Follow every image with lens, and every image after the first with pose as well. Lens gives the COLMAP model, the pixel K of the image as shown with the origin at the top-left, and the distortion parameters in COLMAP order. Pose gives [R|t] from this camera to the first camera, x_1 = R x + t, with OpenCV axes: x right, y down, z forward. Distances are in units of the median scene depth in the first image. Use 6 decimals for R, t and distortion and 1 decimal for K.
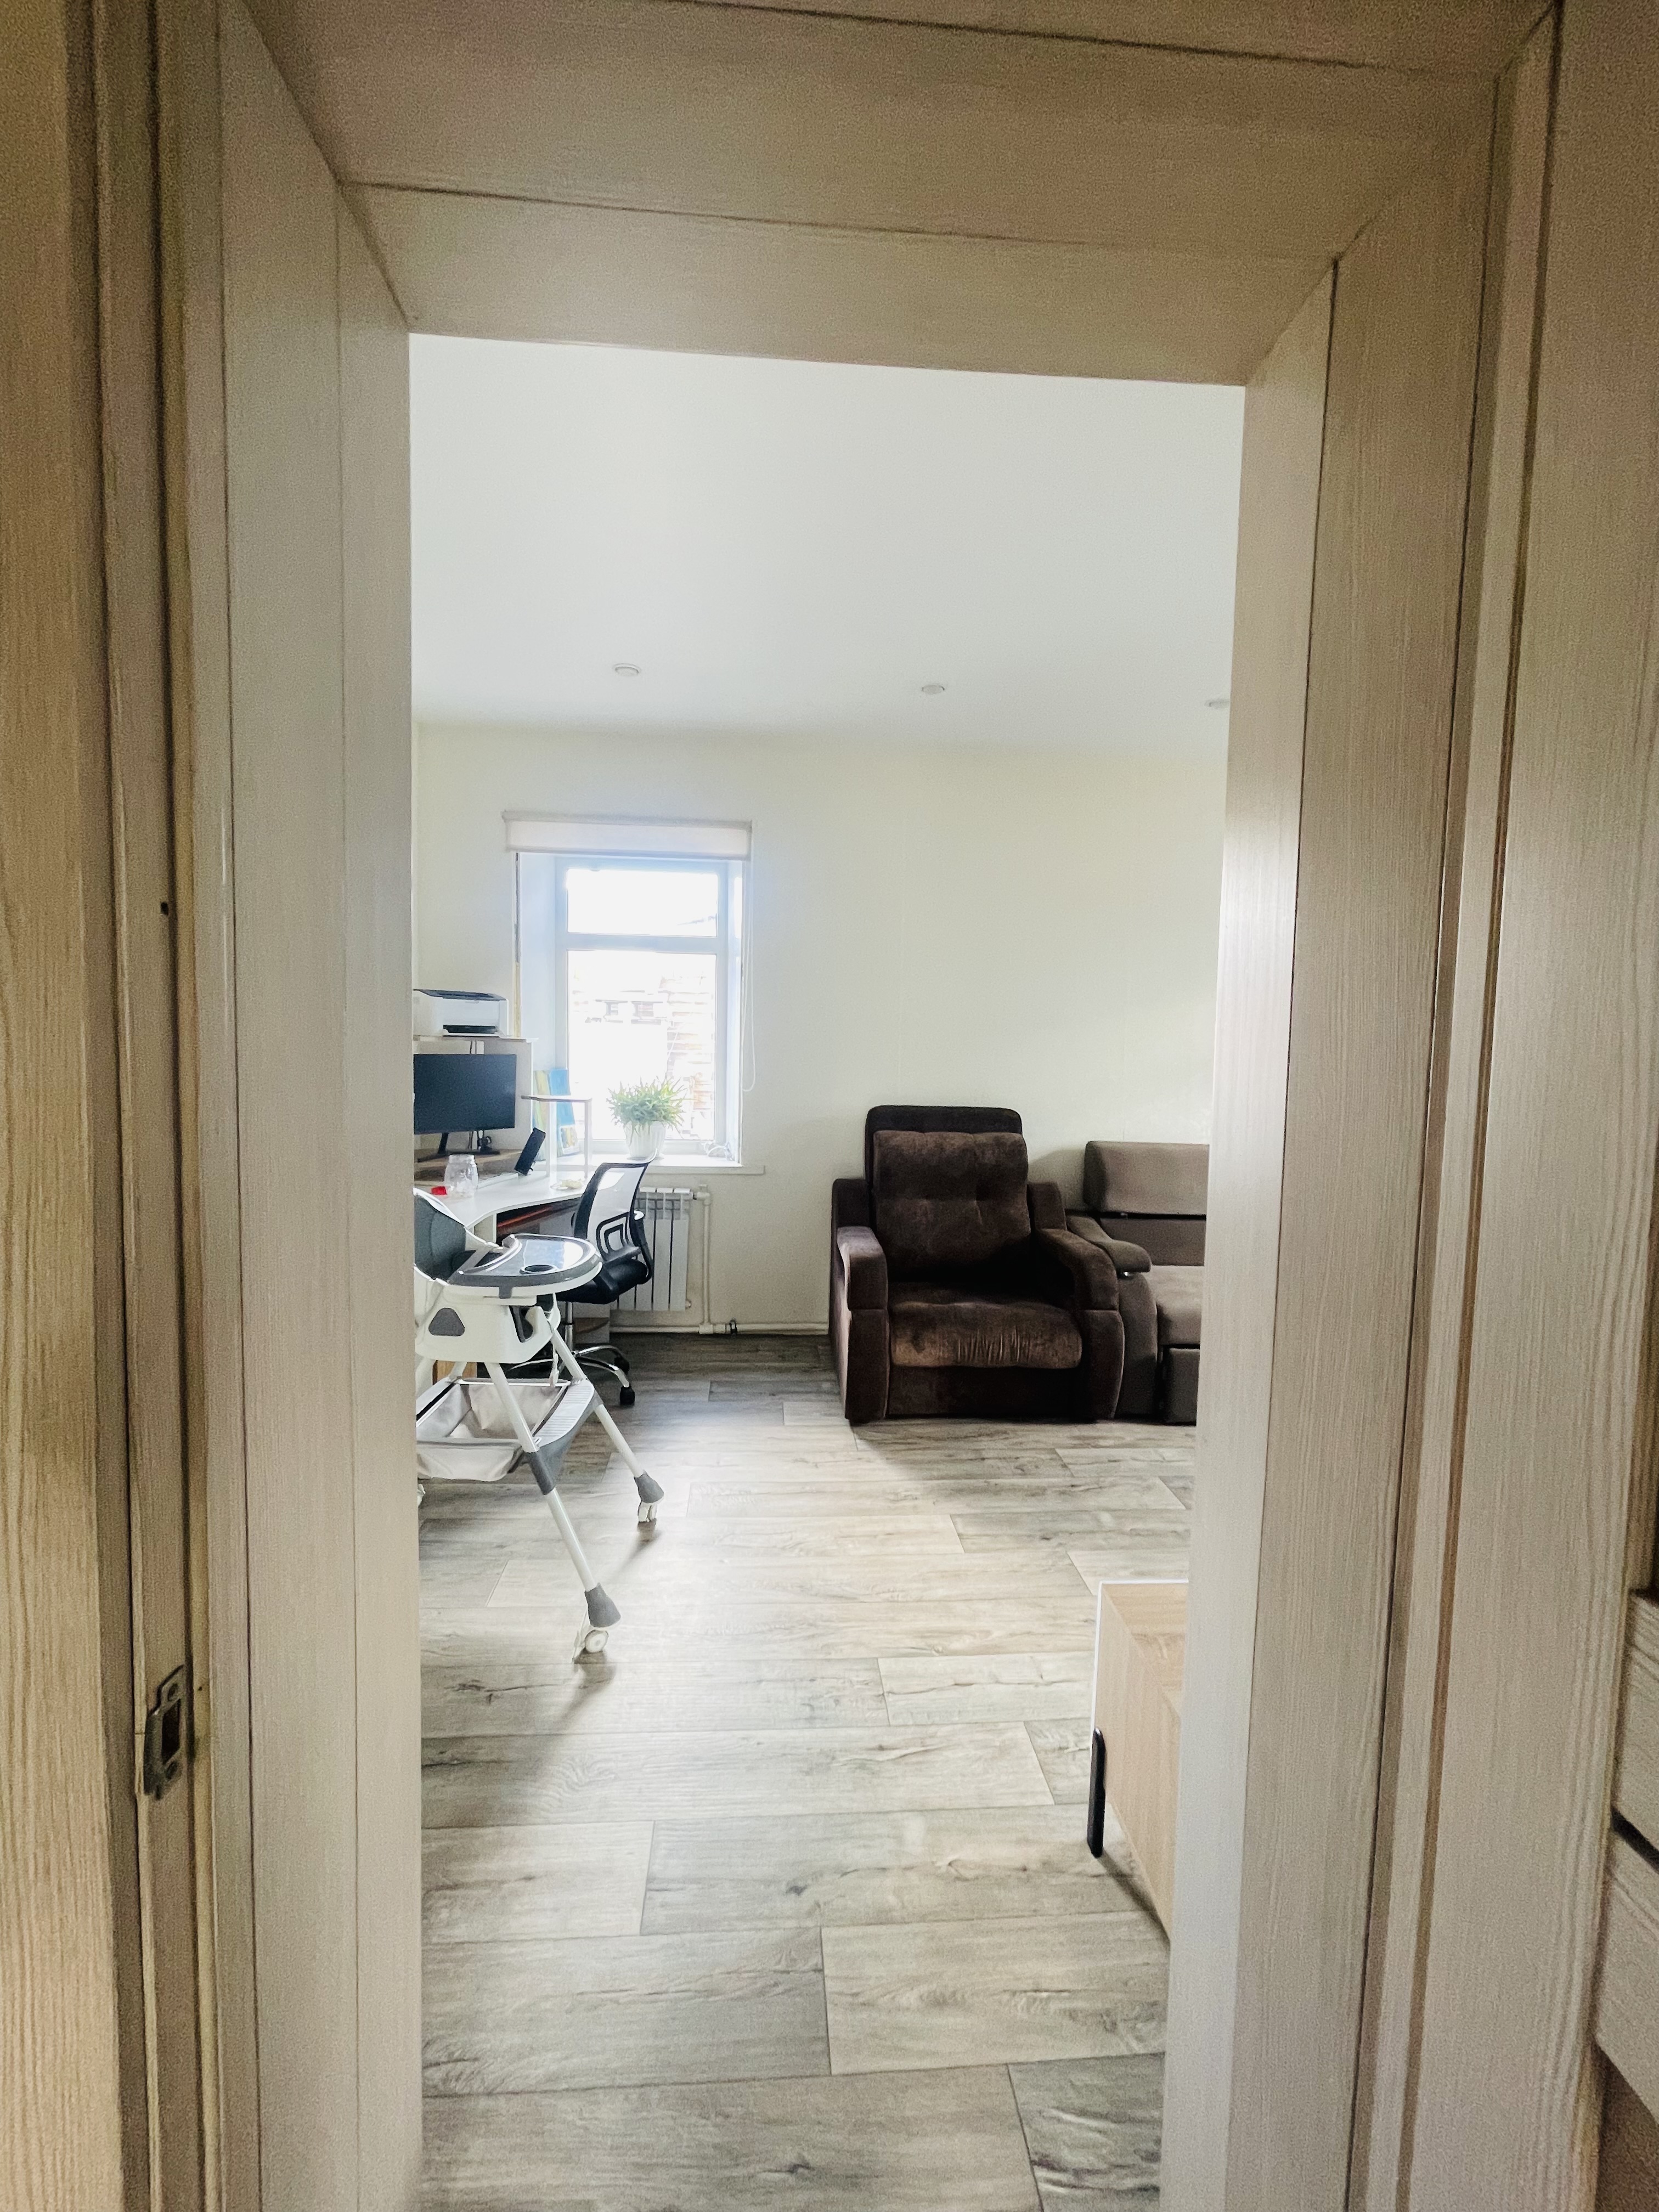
lens RADIAL K [[891.8, 0, 823.4], [0, 891.8, 1103.6], [0, 0, 1]] dist [-0.001159, -0.000343]
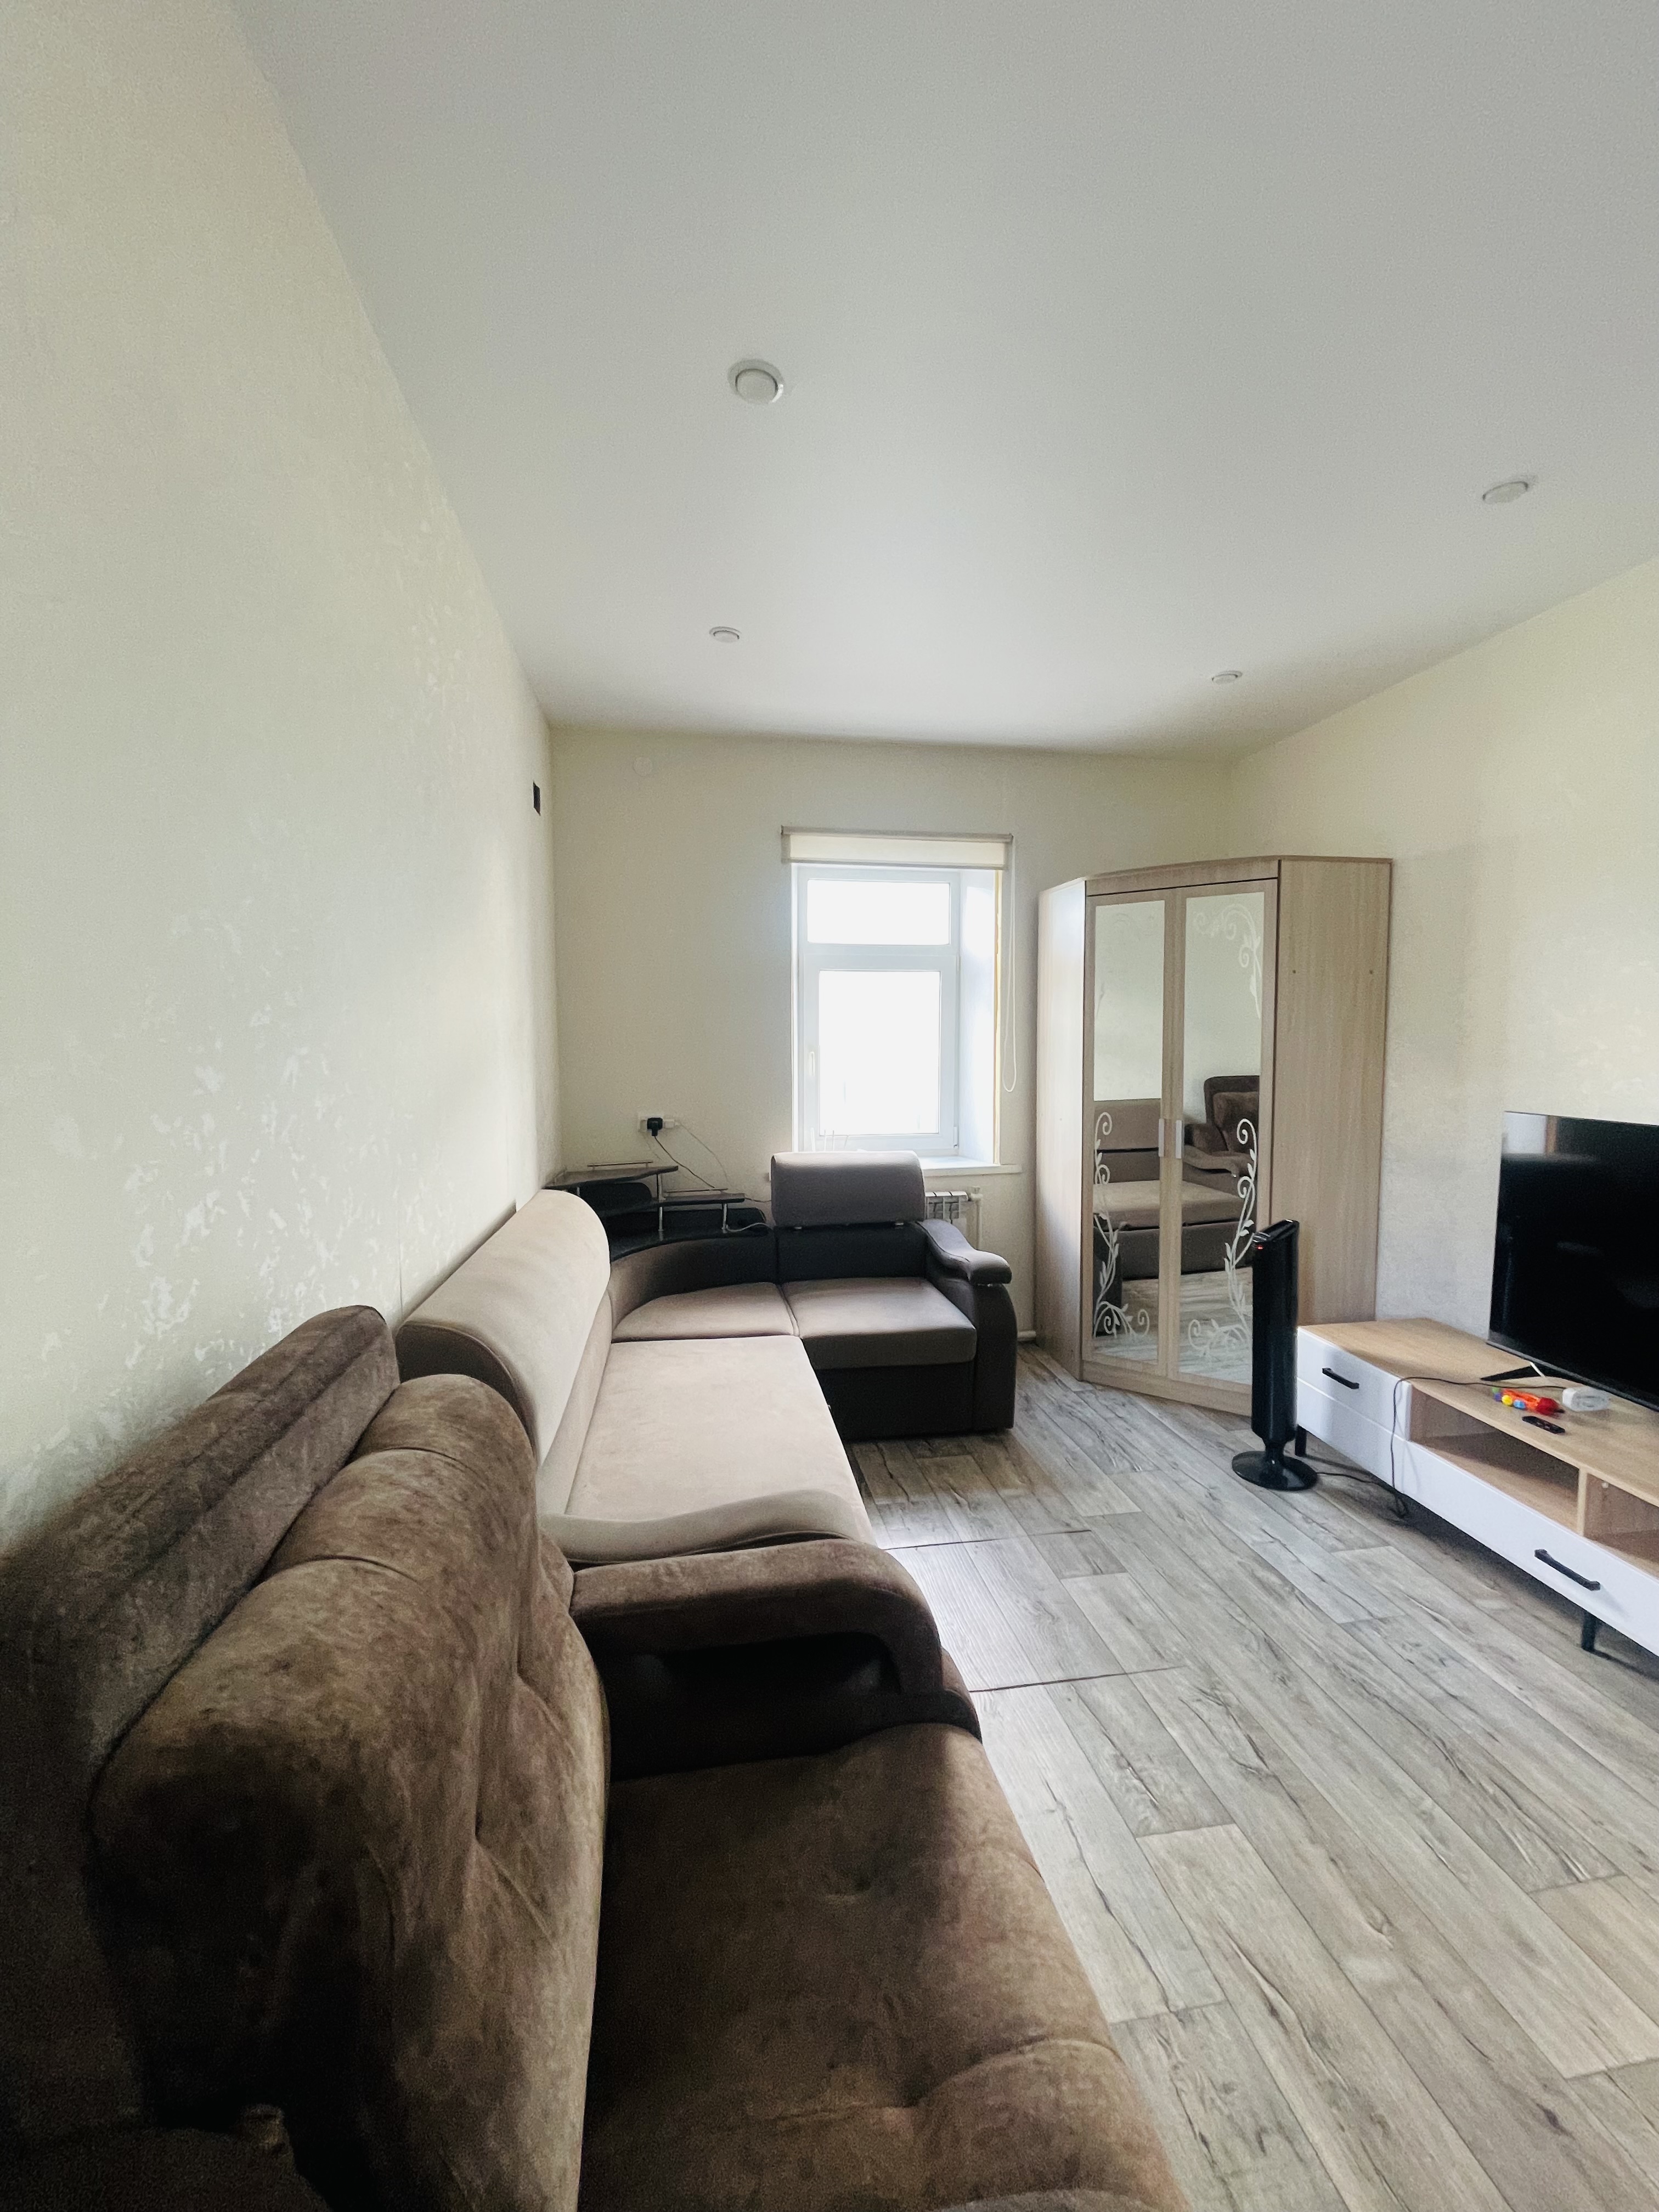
lens RADIAL K [[891.8, 0, 826.4], [0, 891.8, 1100.2], [0, 0, 1]] dist [-0.001159, -0.000343]
pose [[-0.094928, -0.095197, 0.990922, -0.107553], [0.067104, 0.992541, 0.101781, -0.102410], [-0.993220, 0.076157, -0.087832, 1.140346]]
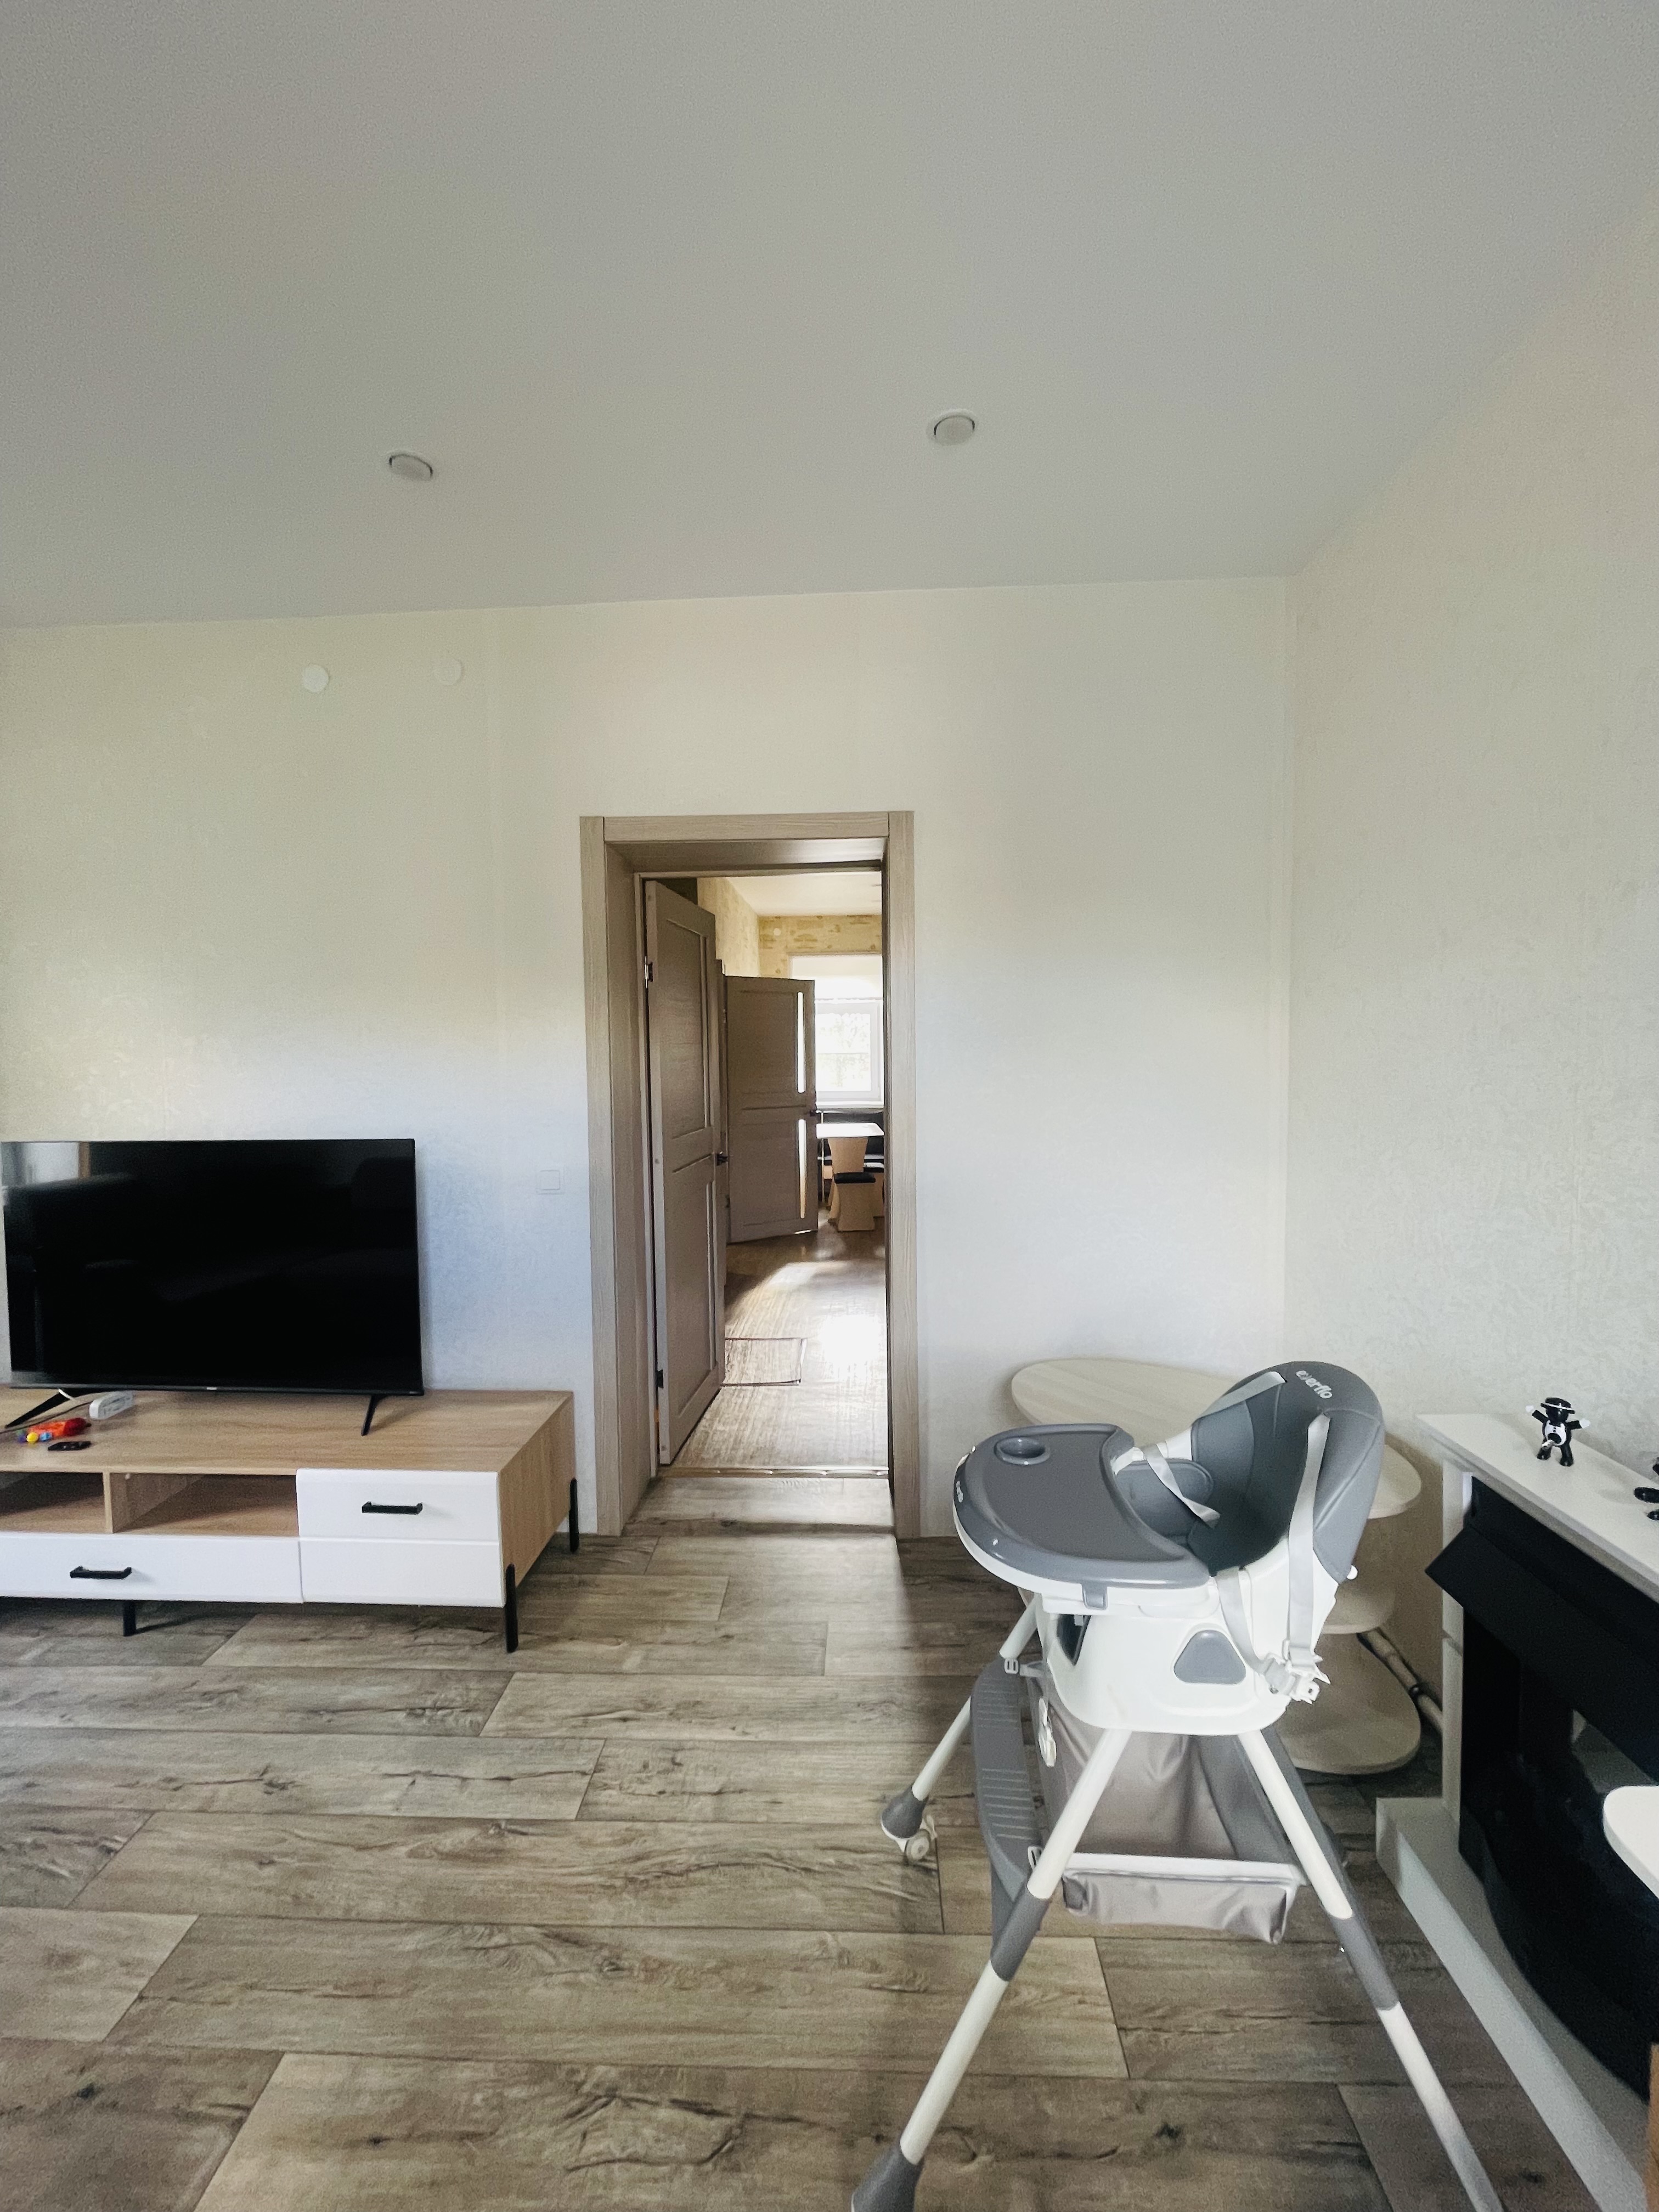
lens RADIAL K [[891.8, 0, 826.4], [0, 891.8, 1099.2], [0, 0, 1]] dist [-0.001159, -0.000343]
pose [[-0.992726, -0.014725, 0.119489, -0.174860], [0.000791, 0.991673, 0.128781, -0.104941], [-0.120390, 0.127939, -0.984448, 1.127725]]
